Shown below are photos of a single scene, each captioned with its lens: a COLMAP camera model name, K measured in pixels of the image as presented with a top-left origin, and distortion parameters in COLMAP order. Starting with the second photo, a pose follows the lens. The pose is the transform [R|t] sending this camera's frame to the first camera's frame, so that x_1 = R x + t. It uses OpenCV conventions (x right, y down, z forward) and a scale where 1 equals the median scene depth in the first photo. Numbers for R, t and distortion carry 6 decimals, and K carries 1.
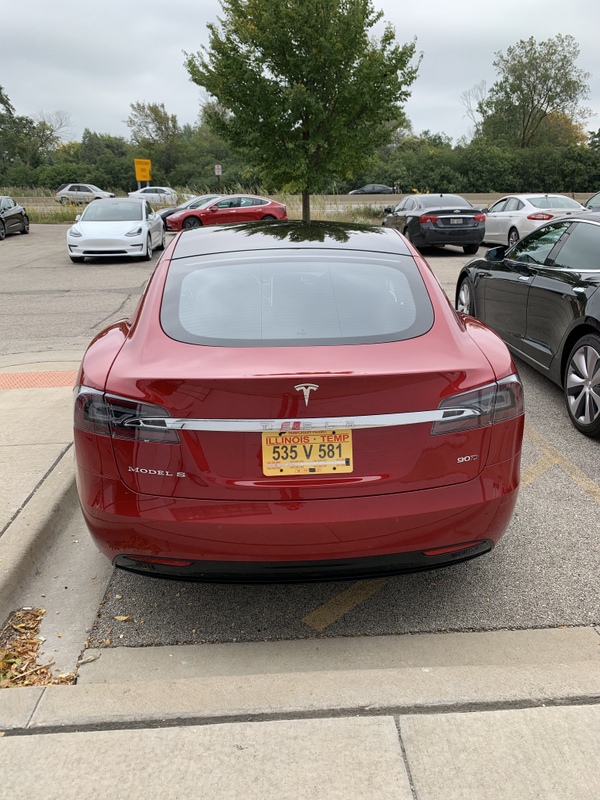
lens RADIAL K [[615.2, 0, 311.1], [0, 615.2, 396.4], [0, 0, 1]] dist [0.007549, -0.002078]
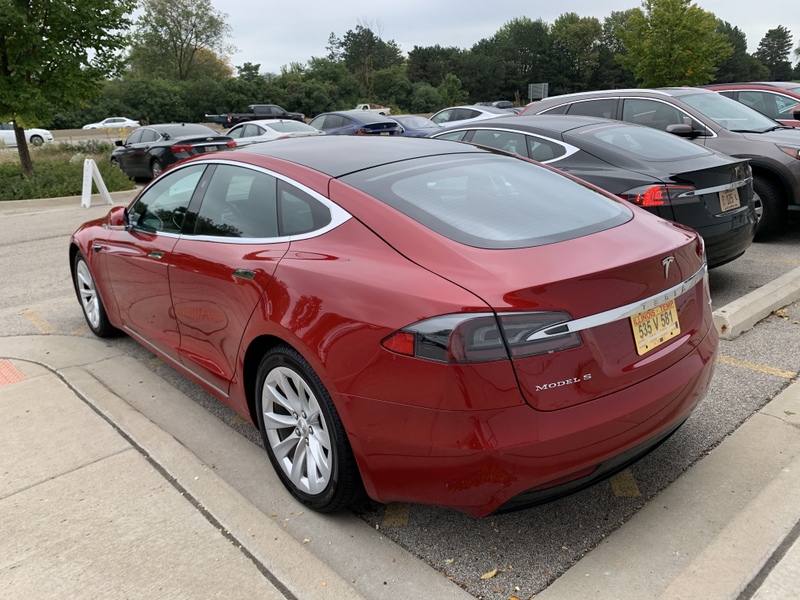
lens RADIAL K [[609.9, 0, 400.0], [0, 609.9, 300.0], [0, 0, 1]] dist [0.004347, -0.005491]
pose [[0.797892, -0.205444, 0.566711, -0.948111], [0.227500, 0.973235, 0.032512, -0.084891], [-0.558223, 0.102985, 0.823275, 0.373519]]
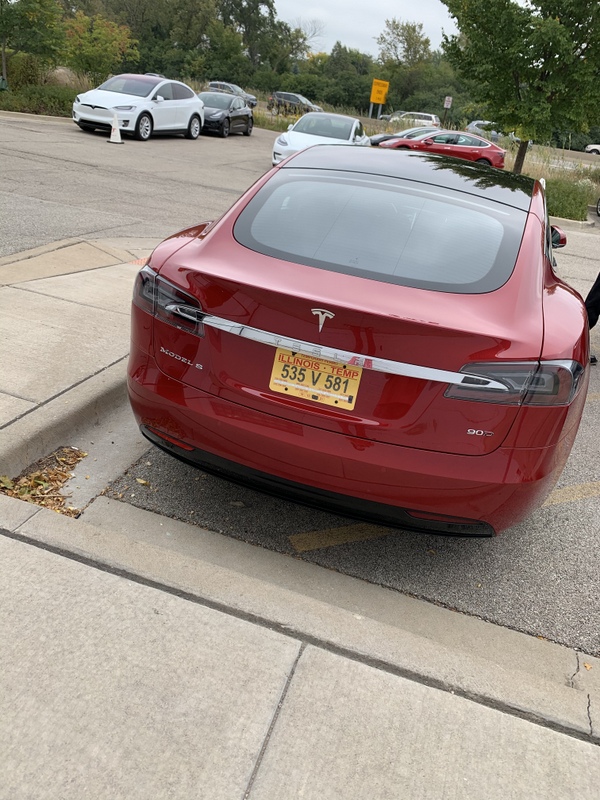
lens RADIAL K [[609.9, 0, 300.0], [0, 609.9, 400.0], [0, 0, 1]] dist [0.004347, -0.005491]
pose [[0.924288, 0.278923, -0.260565, 0.239441], [-0.249747, 0.958171, 0.139763, -0.008646], [0.288649, -0.064106, 0.955287, 0.043455]]
